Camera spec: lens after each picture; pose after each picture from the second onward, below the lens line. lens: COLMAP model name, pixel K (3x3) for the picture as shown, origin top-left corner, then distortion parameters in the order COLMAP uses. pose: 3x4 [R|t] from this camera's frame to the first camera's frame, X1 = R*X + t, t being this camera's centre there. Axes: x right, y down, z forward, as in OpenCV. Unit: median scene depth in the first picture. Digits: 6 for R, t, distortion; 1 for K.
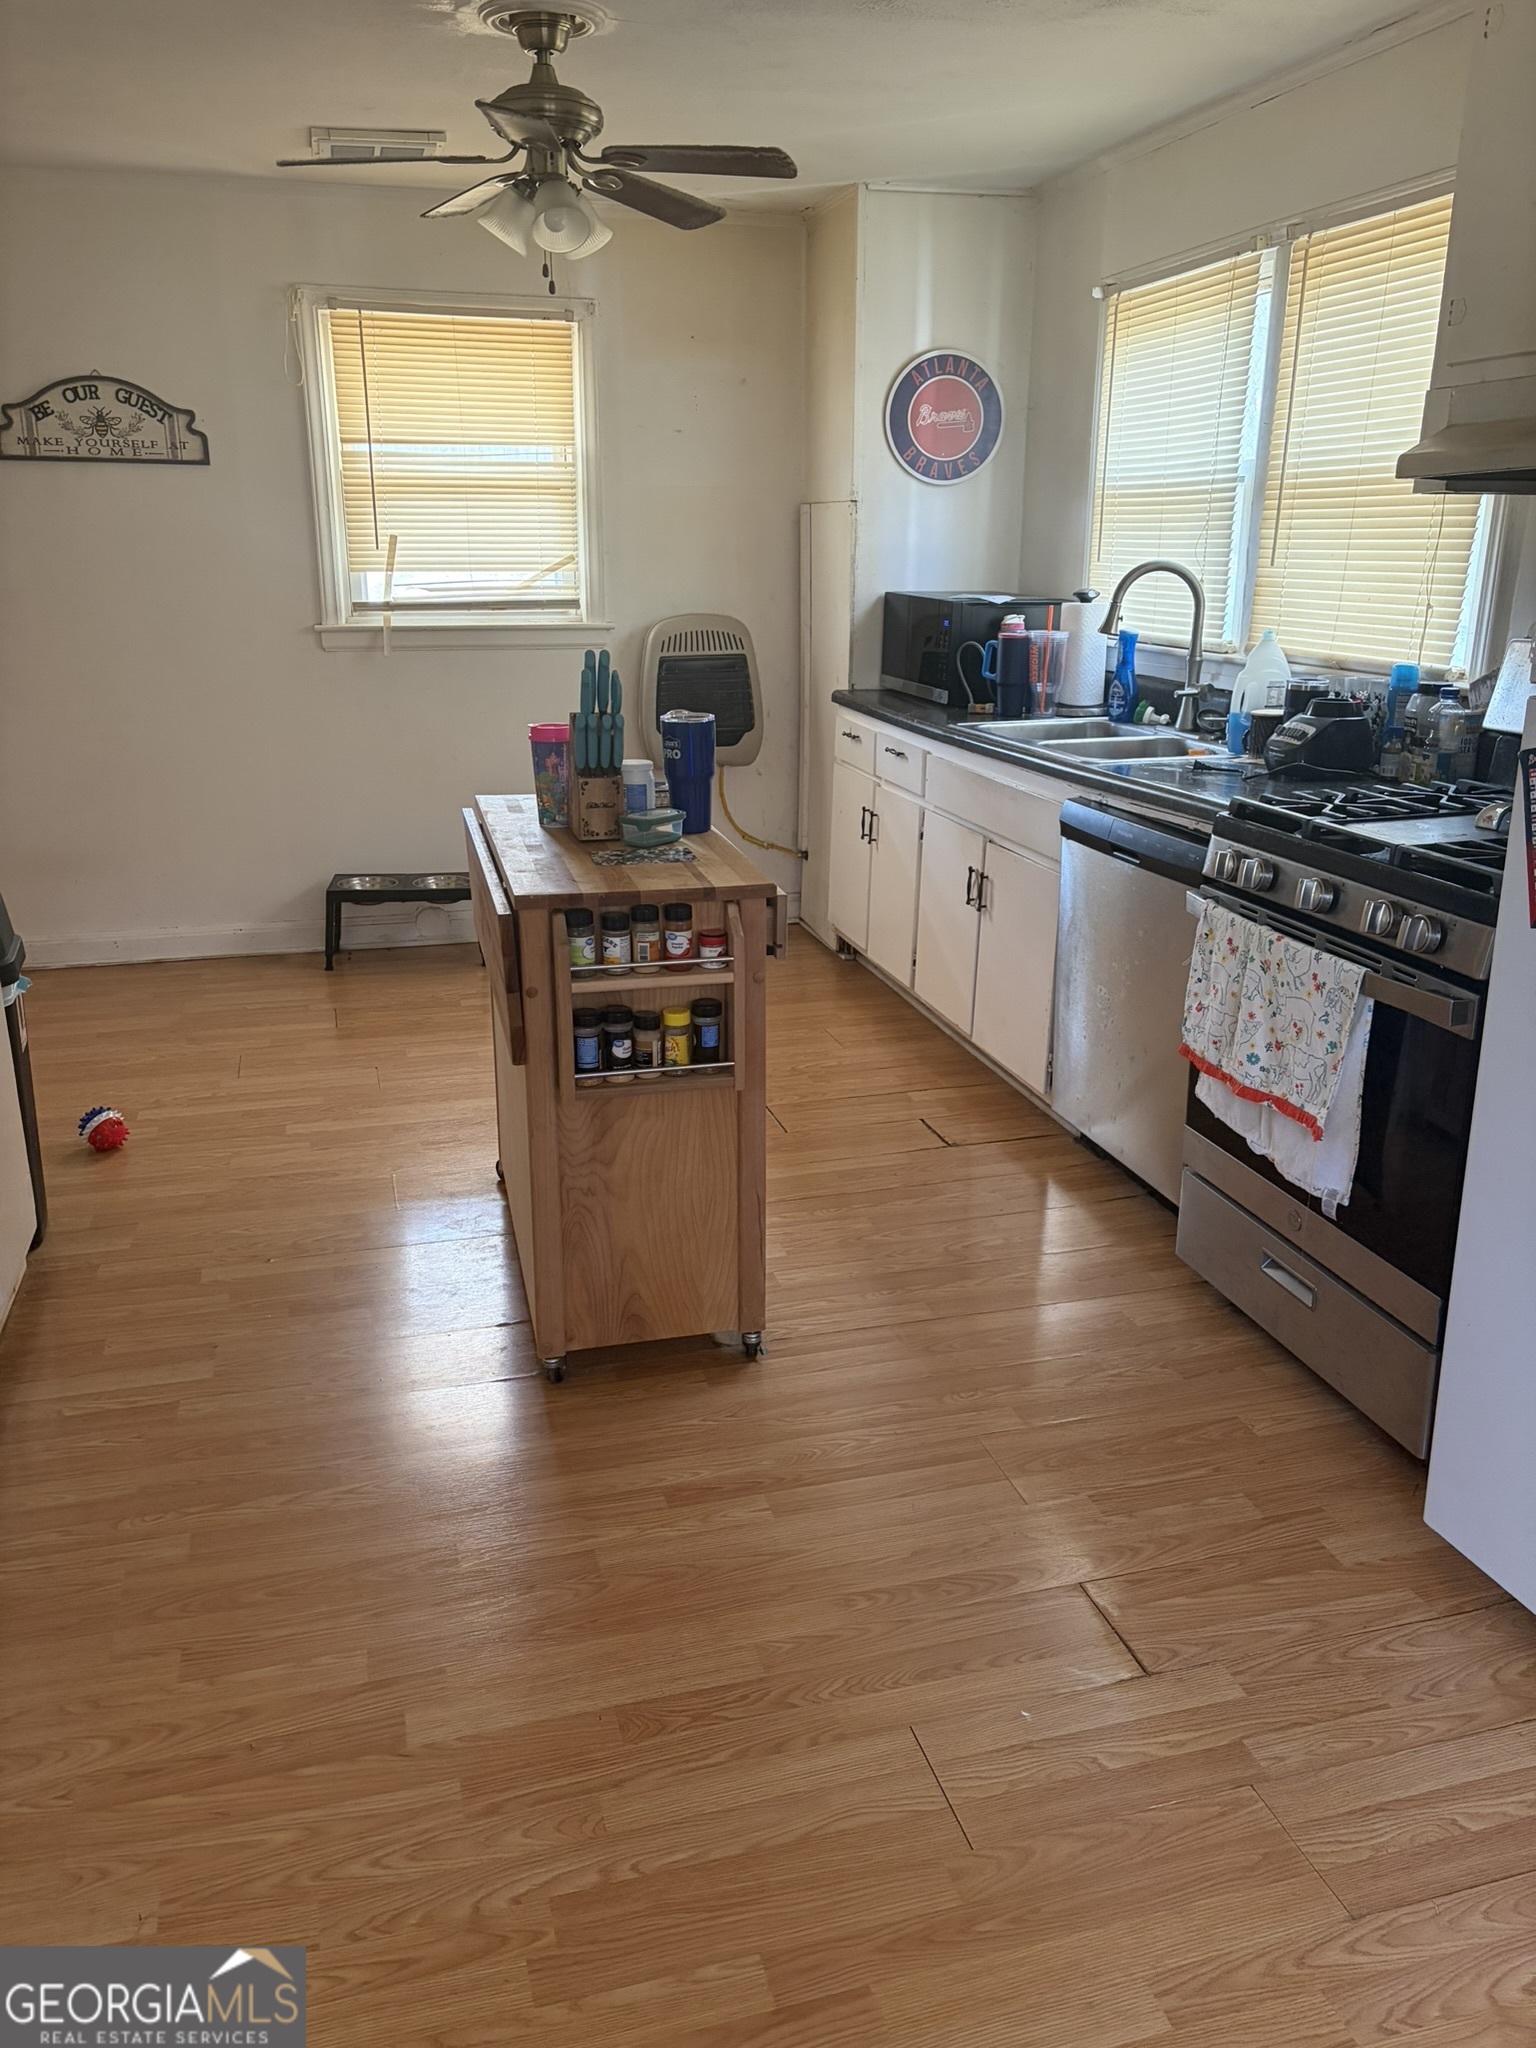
lens RADIAL K [[1547.6, 0, 778.6], [0, 1547.6, 1019.4], [0, 0, 1]] dist [0.068735, -0.058338]
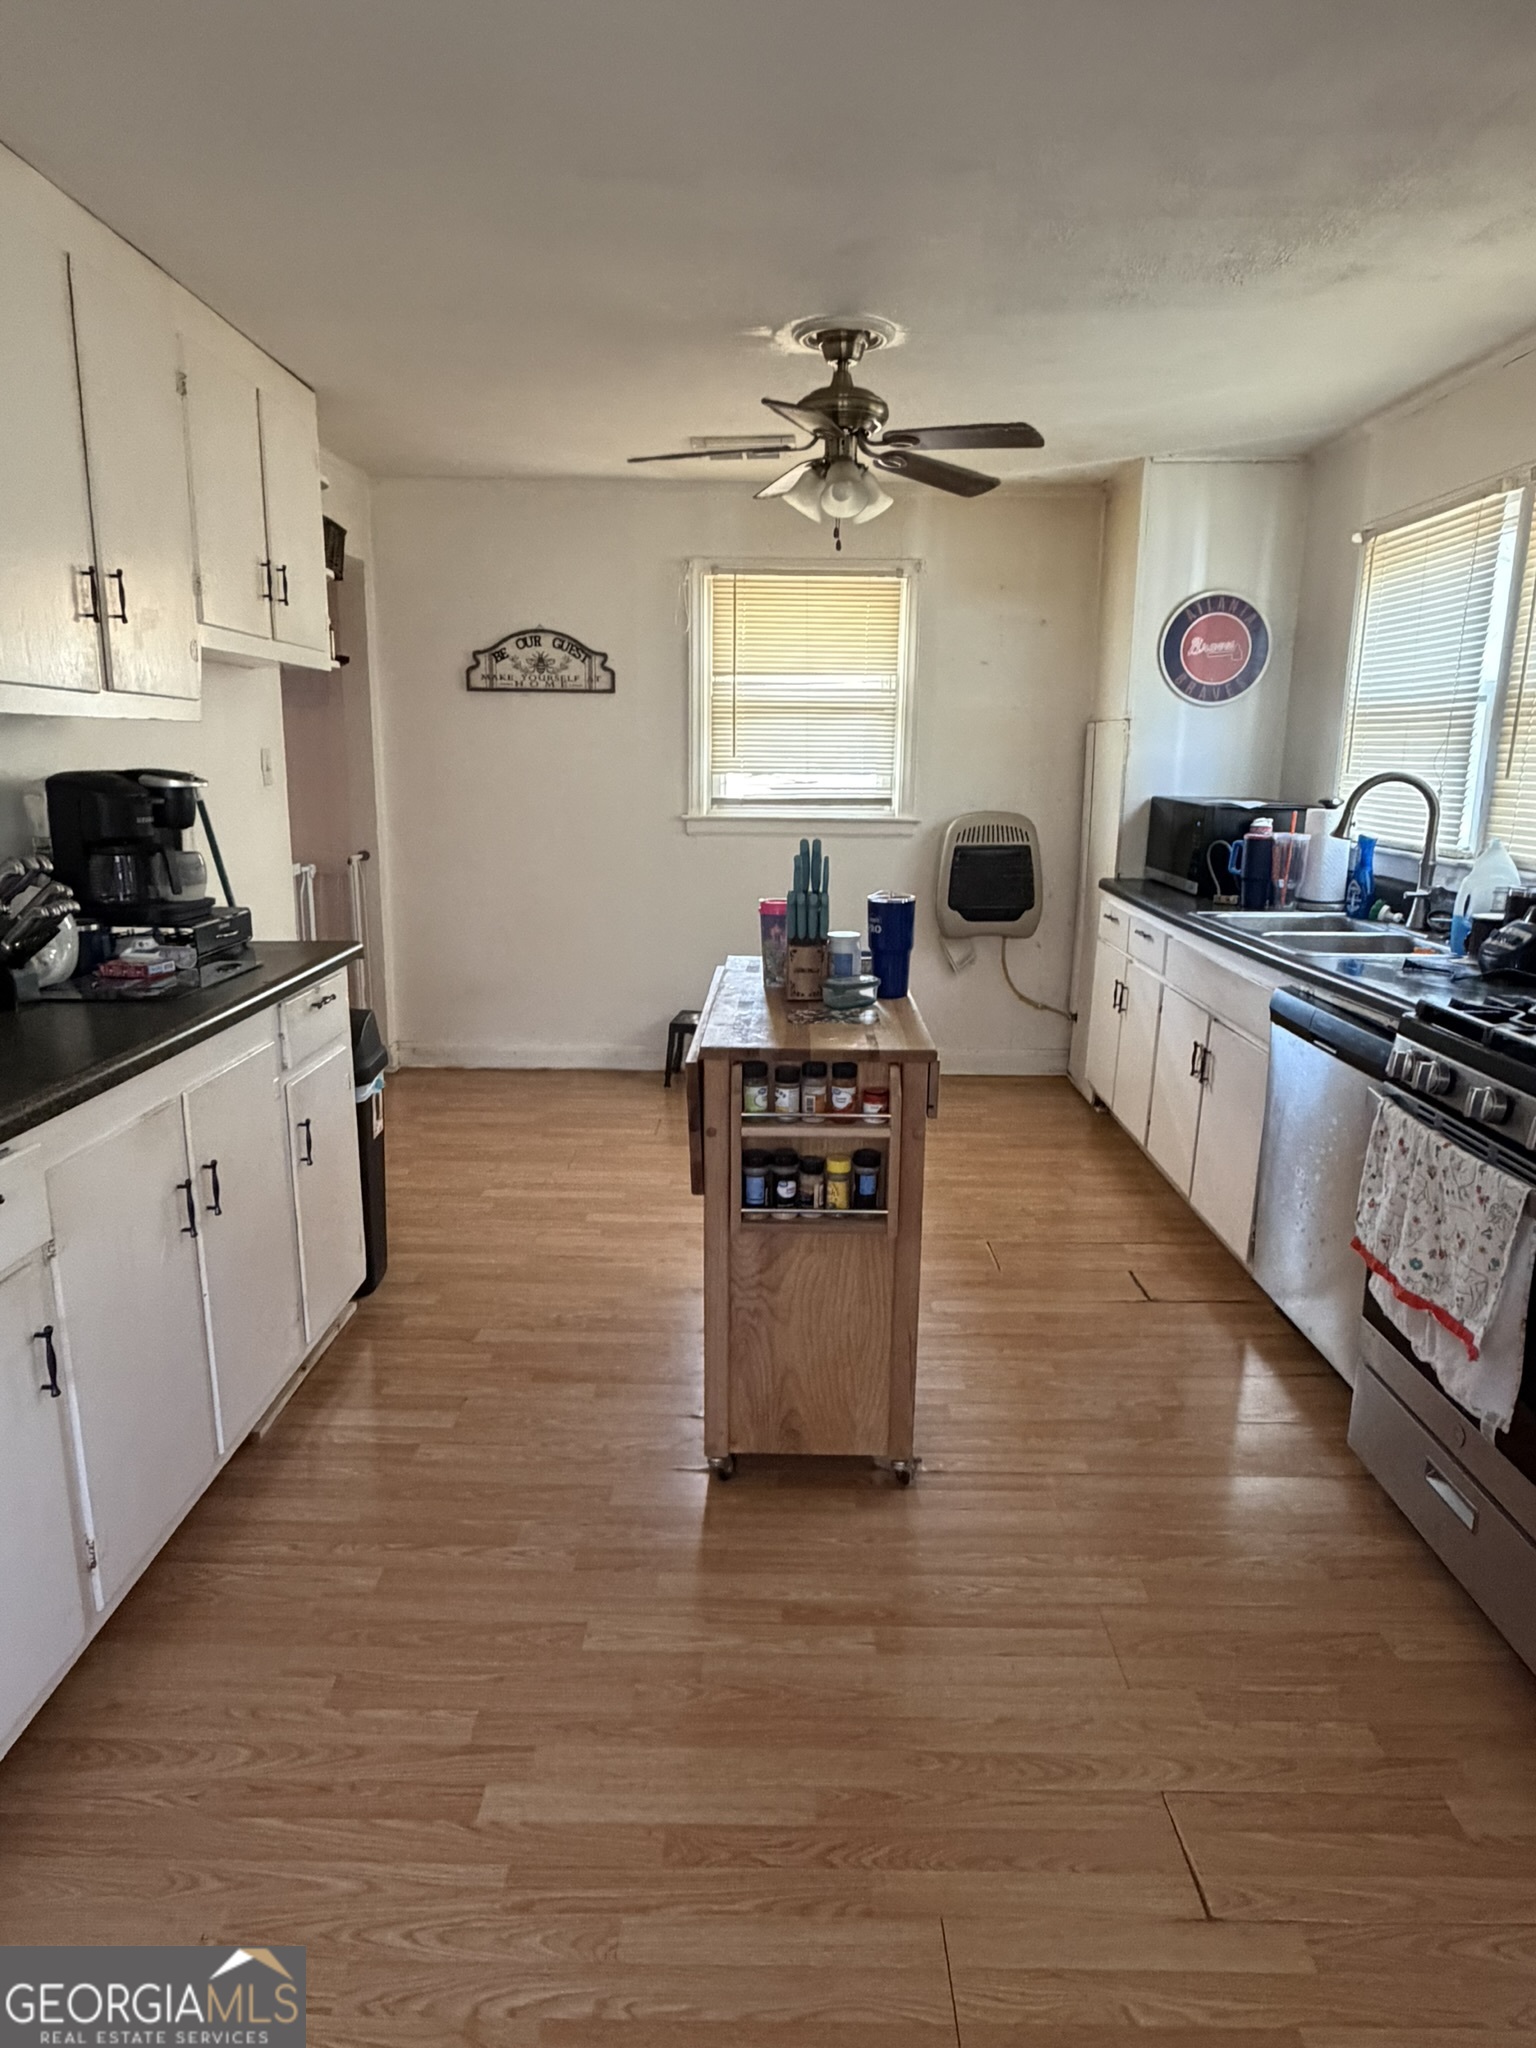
lens RADIAL K [[1259.1, 0, 768.0], [0, 1259.1, 1024.0], [0, 0, 1]] dist [0.017050, -0.005381]
pose [[0.961335, 0.067229, -0.267049, 0.092078], [-0.090237, 0.993105, -0.074830, -0.022975], [0.260177, 0.096034, 0.960773, 0.088778]]
